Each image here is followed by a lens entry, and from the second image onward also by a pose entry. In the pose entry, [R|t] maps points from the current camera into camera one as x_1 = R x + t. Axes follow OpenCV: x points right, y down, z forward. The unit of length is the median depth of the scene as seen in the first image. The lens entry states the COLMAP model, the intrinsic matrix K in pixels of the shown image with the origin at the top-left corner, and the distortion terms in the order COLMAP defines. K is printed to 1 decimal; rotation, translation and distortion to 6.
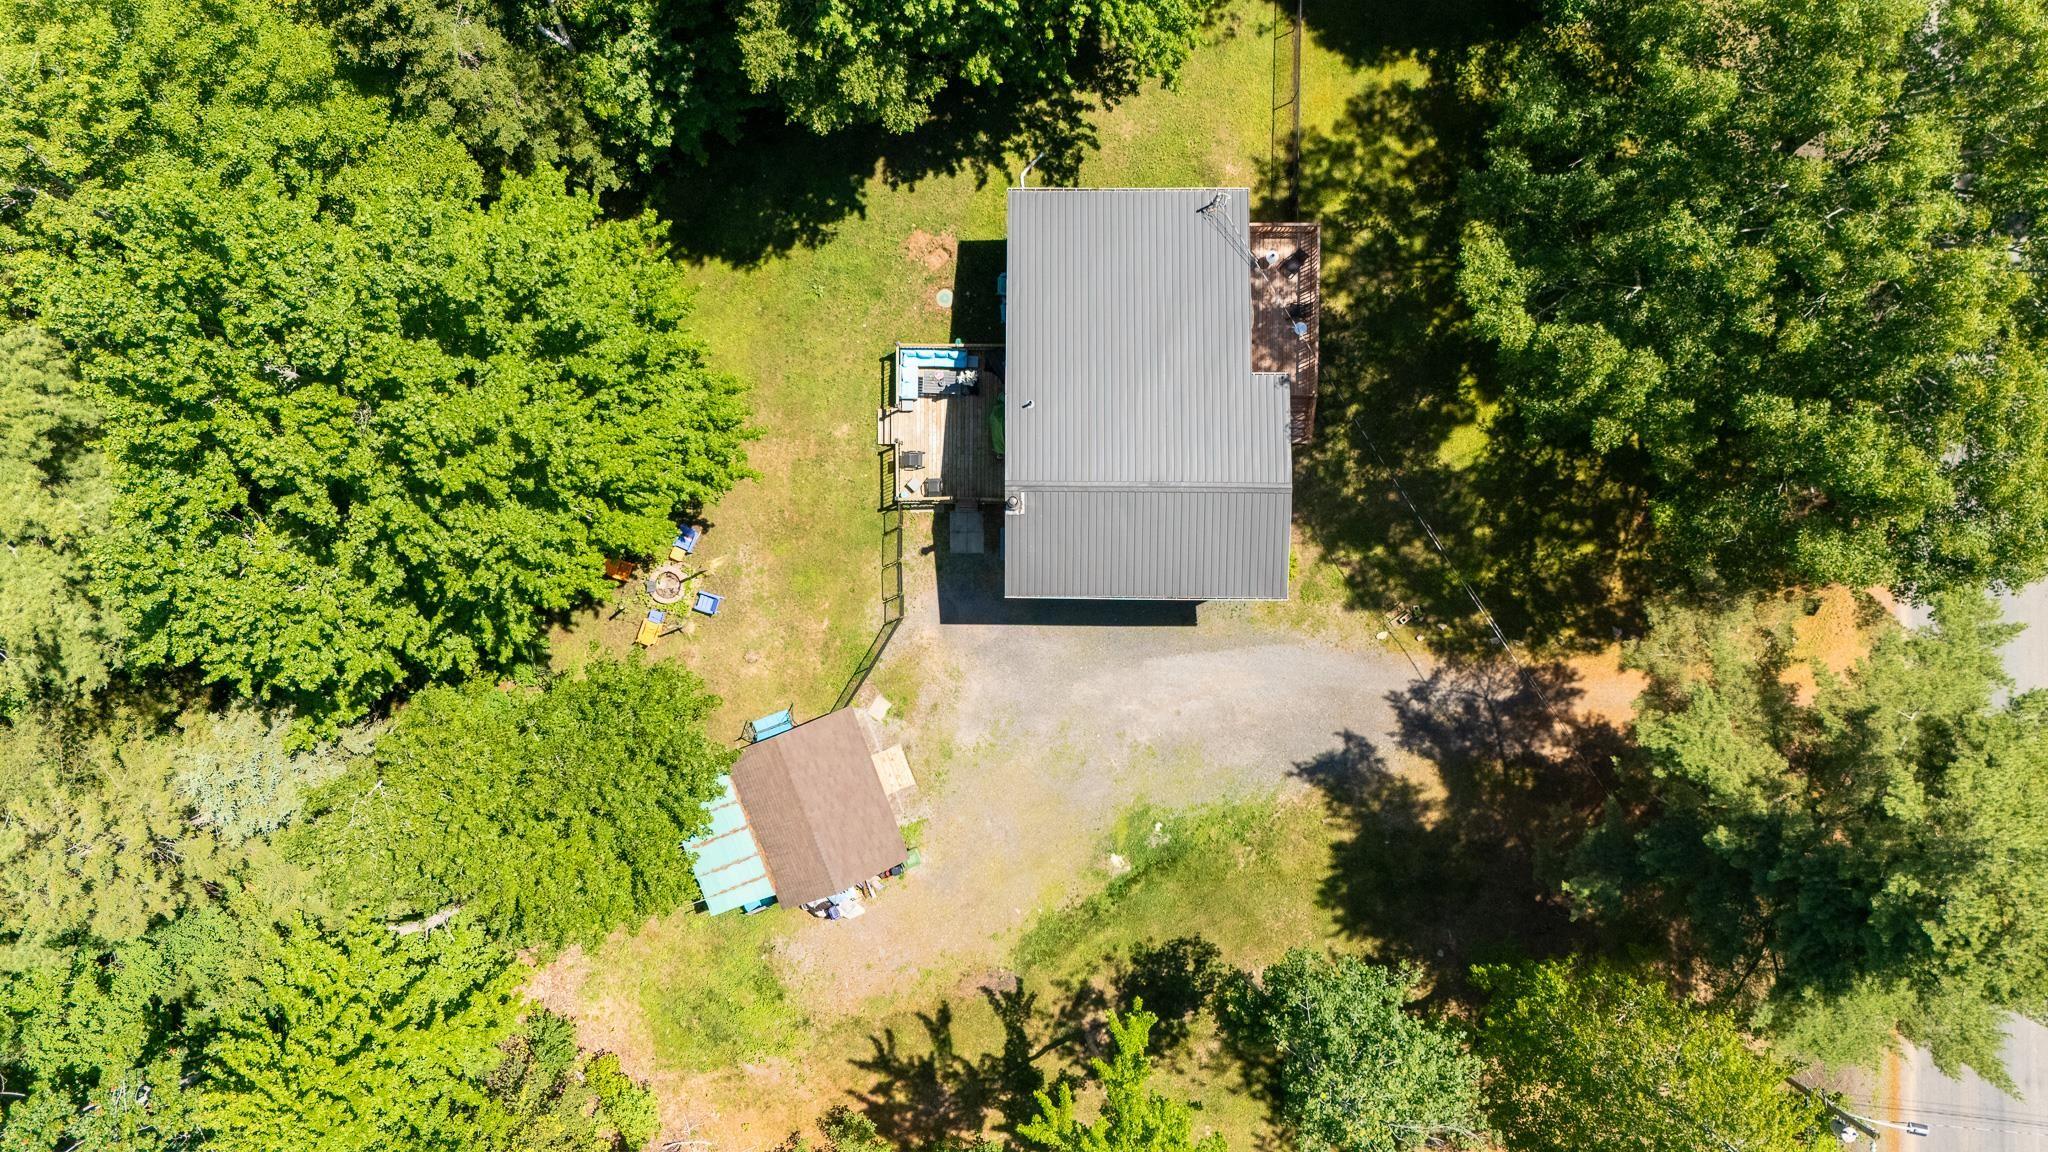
lens RADIAL K [[1522.1, 0, 1018.7], [0, 1522.1, 572.5], [0, 0, 1]] dist [0.052127, -0.040271]
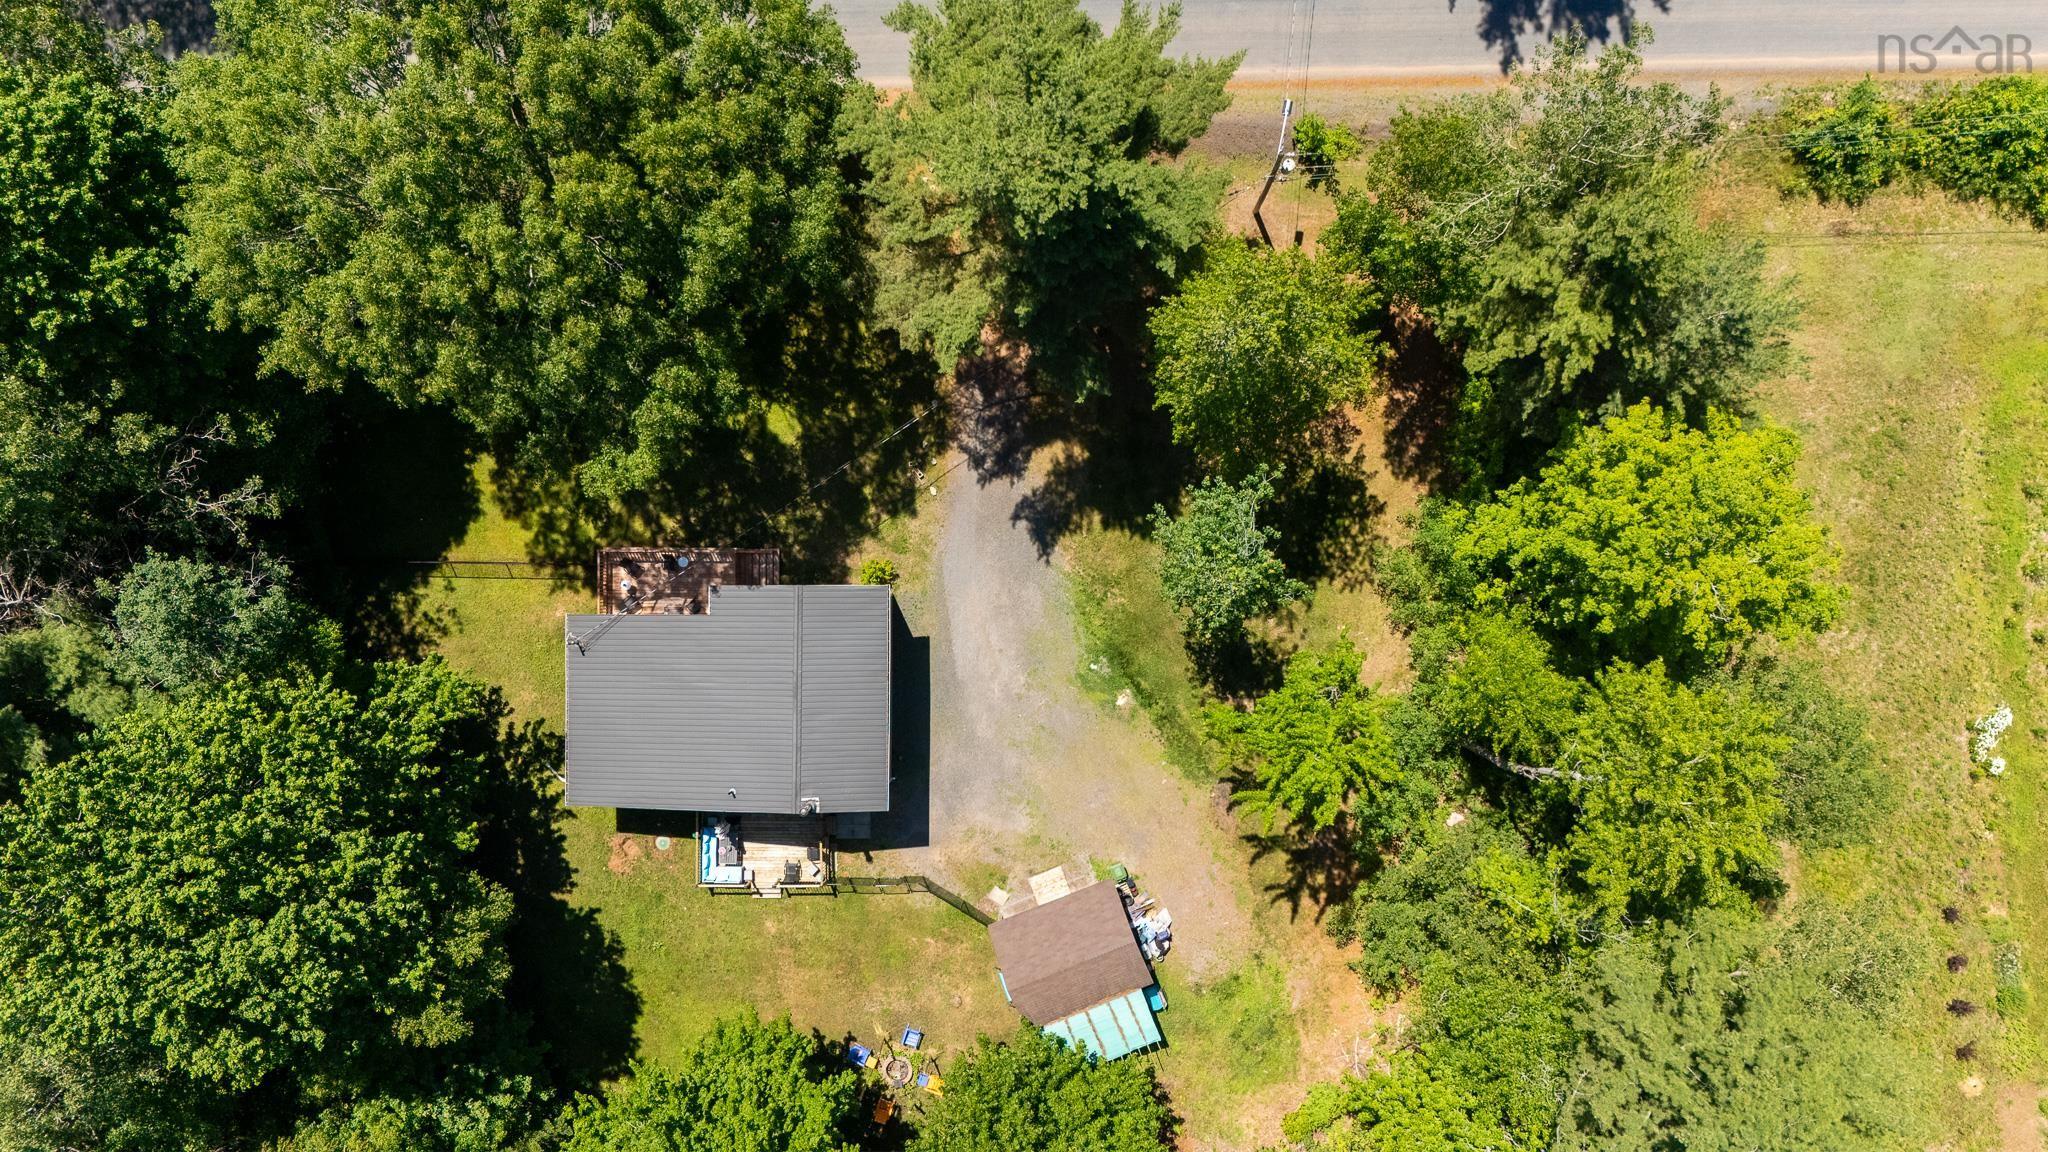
lens RADIAL K [[1522.1, 0, 1029.4], [0, 1522.1, 573.6], [0, 0, 1]] dist [0.052127, -0.040271]
pose [[-0.003520, -0.999980, 0.005169, 0.162604], [0.999196, -0.003724, -0.039917, 0.166024], [0.039935, 0.005024, 0.999190, -0.223931]]
